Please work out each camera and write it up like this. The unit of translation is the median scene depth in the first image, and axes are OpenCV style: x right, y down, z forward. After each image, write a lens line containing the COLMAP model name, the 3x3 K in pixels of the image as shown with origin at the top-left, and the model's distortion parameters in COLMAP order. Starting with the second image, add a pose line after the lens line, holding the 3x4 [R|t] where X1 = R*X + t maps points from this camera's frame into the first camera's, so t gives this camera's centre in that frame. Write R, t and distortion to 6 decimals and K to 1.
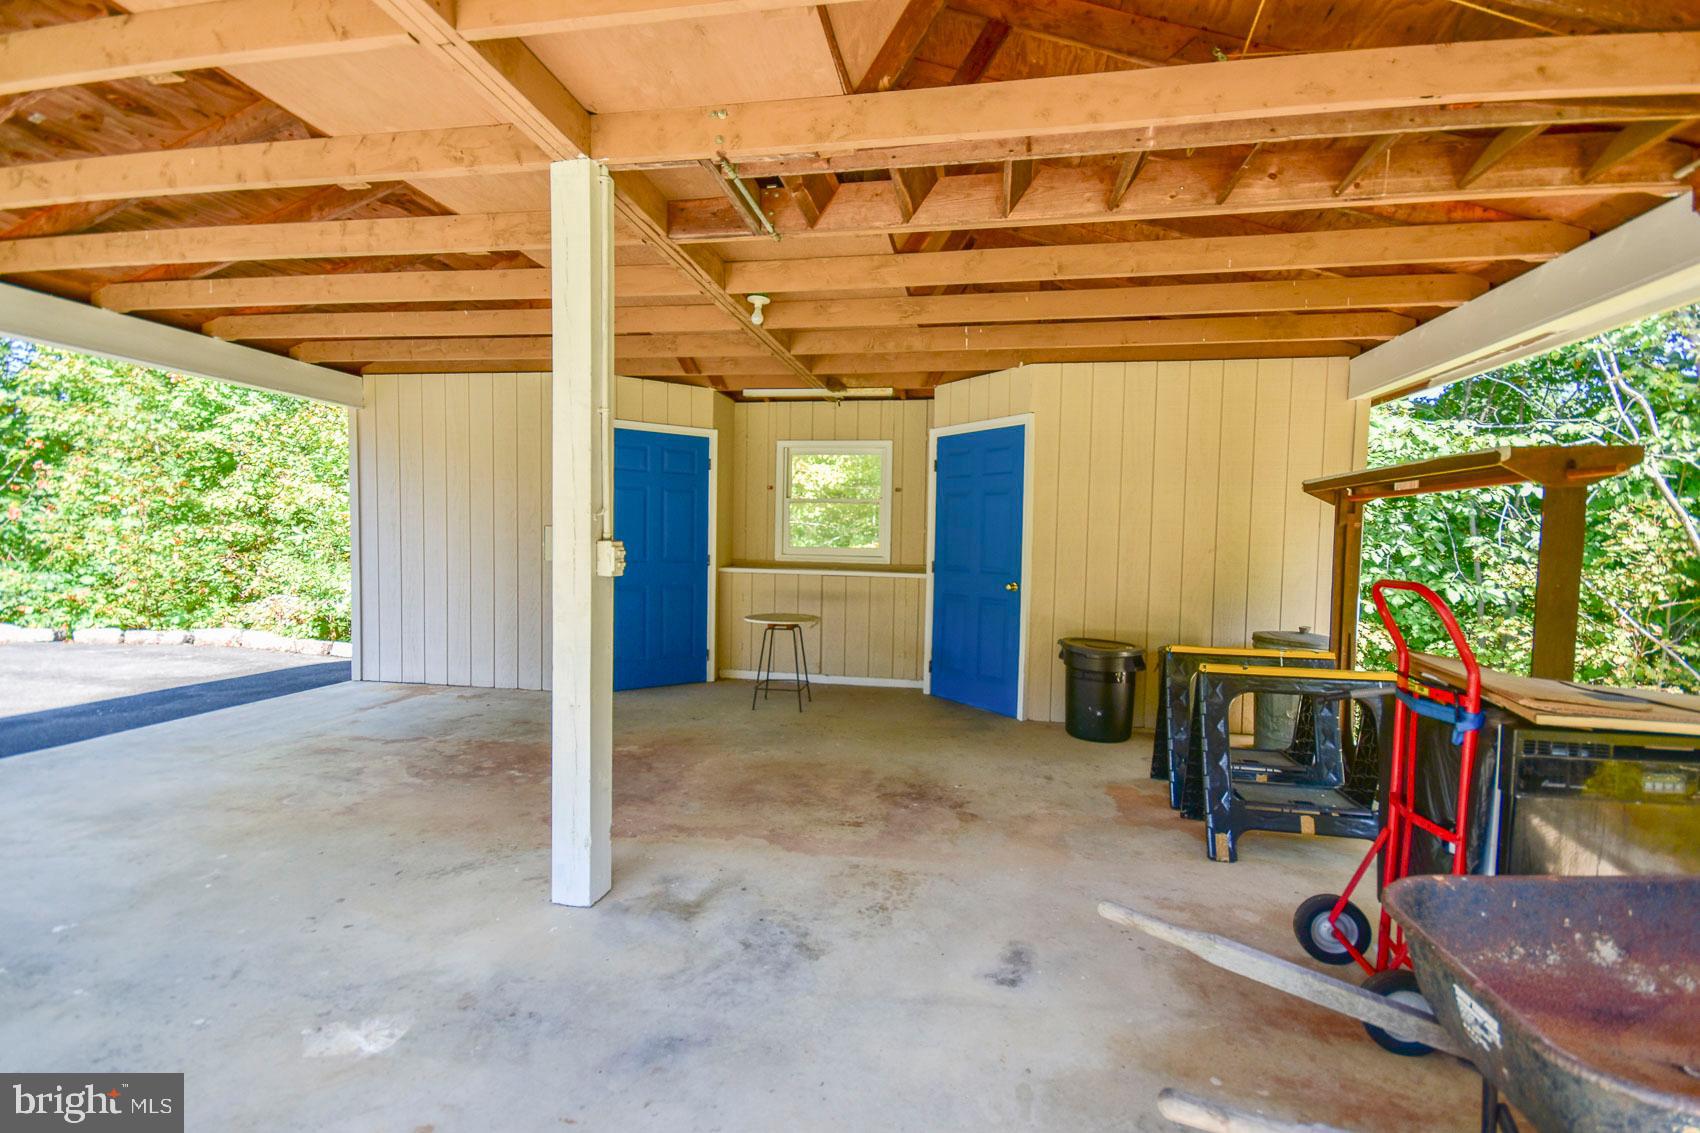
lens RADIAL K [[743.8, 0, 844.4], [0, 743.8, 573.3], [0, 0, 1]] dist [0.005599, -0.001215]
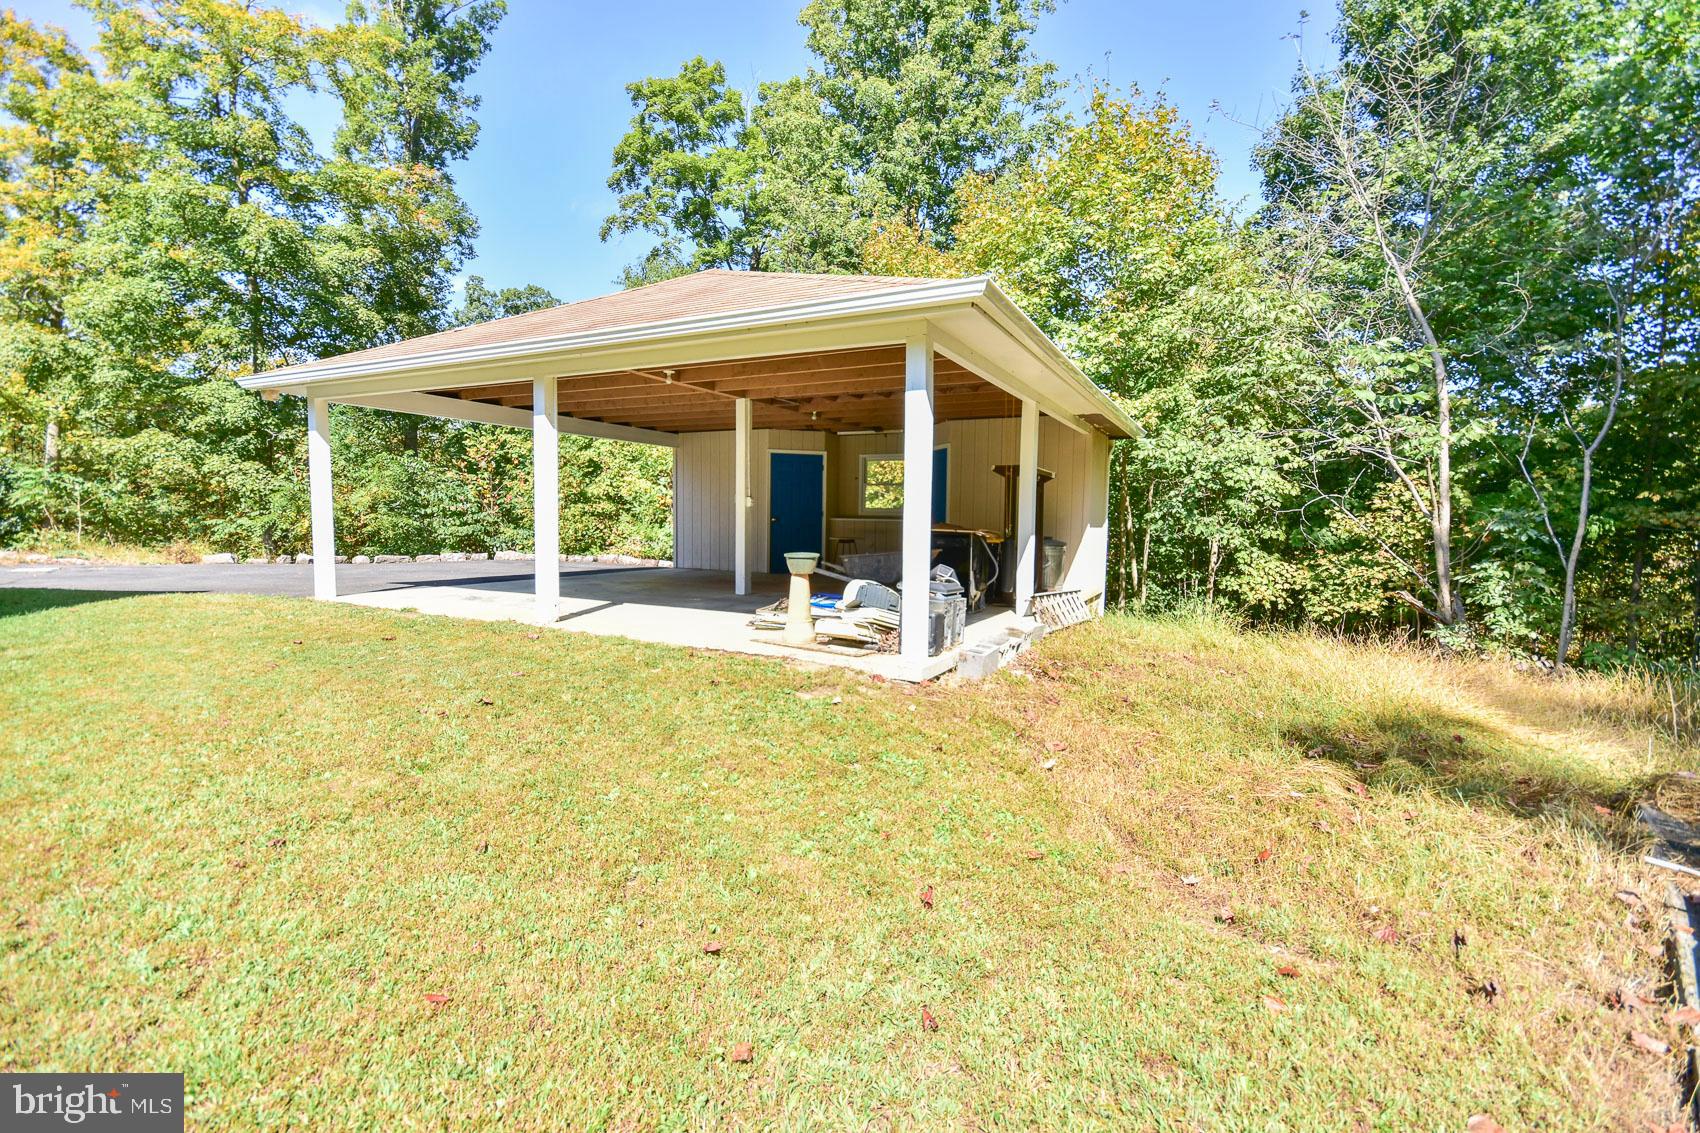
lens RADIAL K [[743.8, 0, 853.8], [0, 743.8, 570.9], [0, 0, 1]] dist [0.005599, -0.001215]
pose [[0.955172, 0.014654, -0.295687, 0.527964], [-0.008595, 0.999726, 0.021781, 0.097620], [0.295925, -0.018263, 0.955037, -0.988333]]
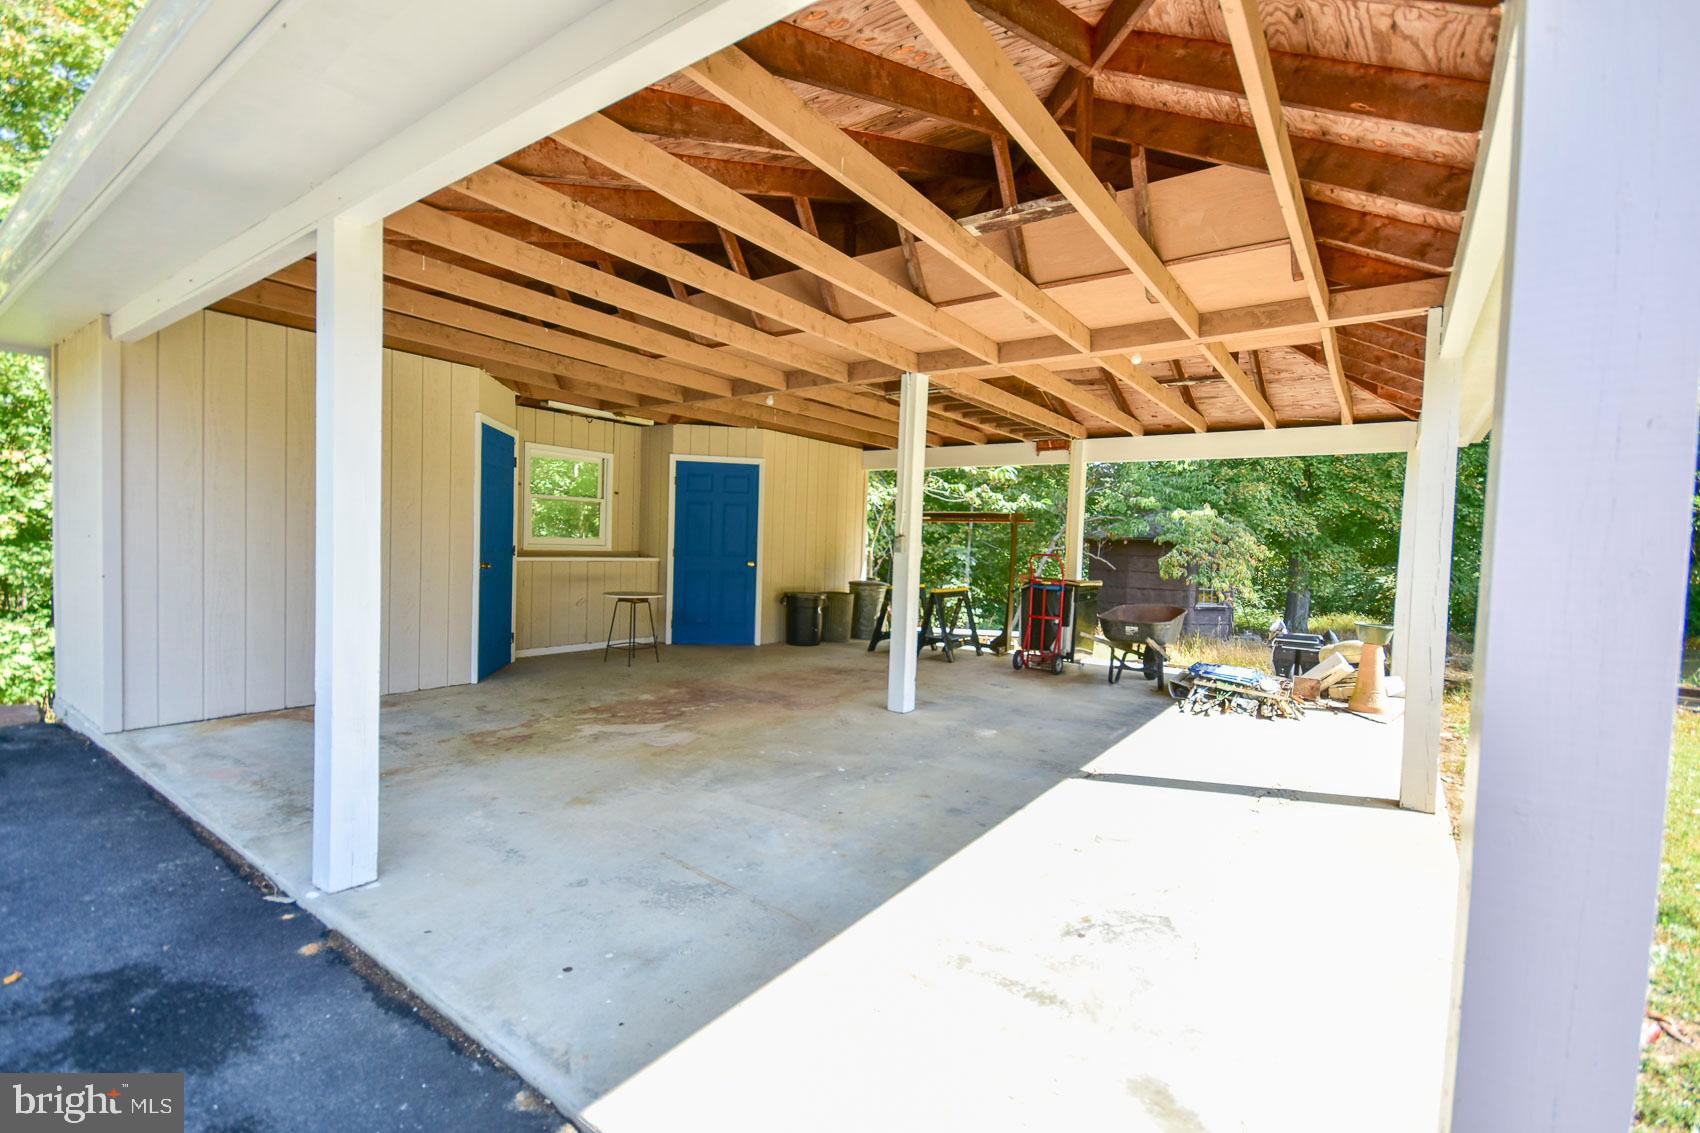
lens RADIAL K [[743.8, 0, 844.6], [0, 743.8, 567.4], [0, 0, 1]] dist [0.005599, -0.001215]
pose [[0.428278, -0.036081, 0.902927, -1.002188], [0.026361, 0.999276, 0.027428, -0.010560], [-0.903263, 0.012055, 0.428919, 0.106717]]
